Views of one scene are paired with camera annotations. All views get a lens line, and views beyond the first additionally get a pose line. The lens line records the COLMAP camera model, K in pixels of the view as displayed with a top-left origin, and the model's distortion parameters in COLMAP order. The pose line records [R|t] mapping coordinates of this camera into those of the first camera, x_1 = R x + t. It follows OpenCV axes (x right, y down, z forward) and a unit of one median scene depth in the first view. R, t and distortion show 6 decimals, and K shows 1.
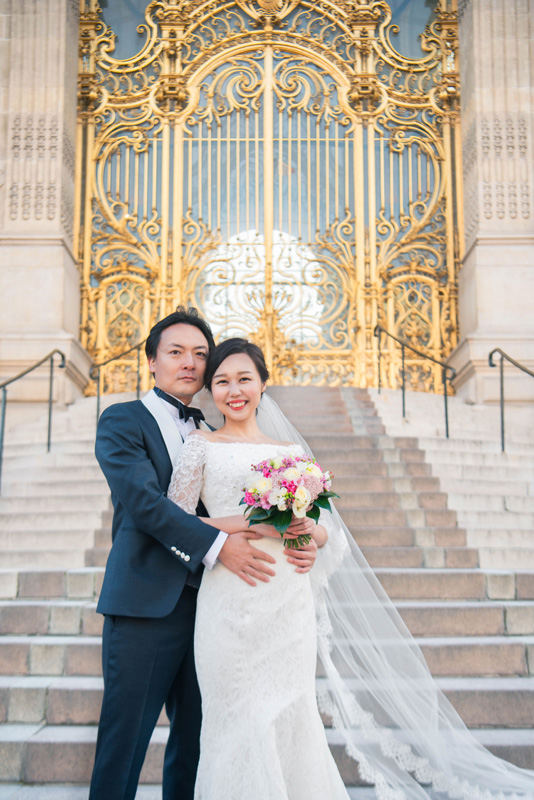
lens RADIAL K [[1025.0, 0, 267.8], [0, 1025.0, 398.4], [0, 0, 1]] dist [0.116023, 0.000000]
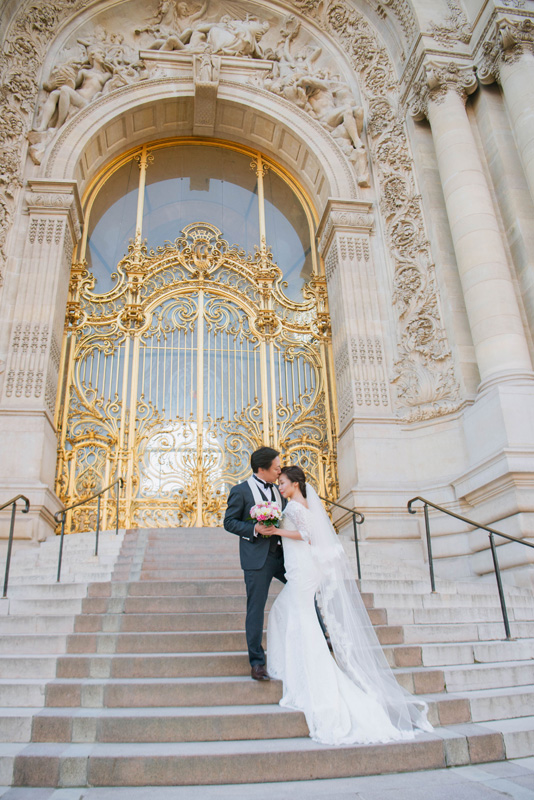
lens RADIAL K [[669.6, 0, 264.8], [0, 669.6, 401.0], [0, 0, 1]] dist [-0.080594, 0.007758]
pose [[0.993487, 0.021659, 0.111866, -0.013836], [0.000334, 0.981210, -0.192944, -0.004499], [-0.113943, 0.191724, 0.974812, 0.119957]]
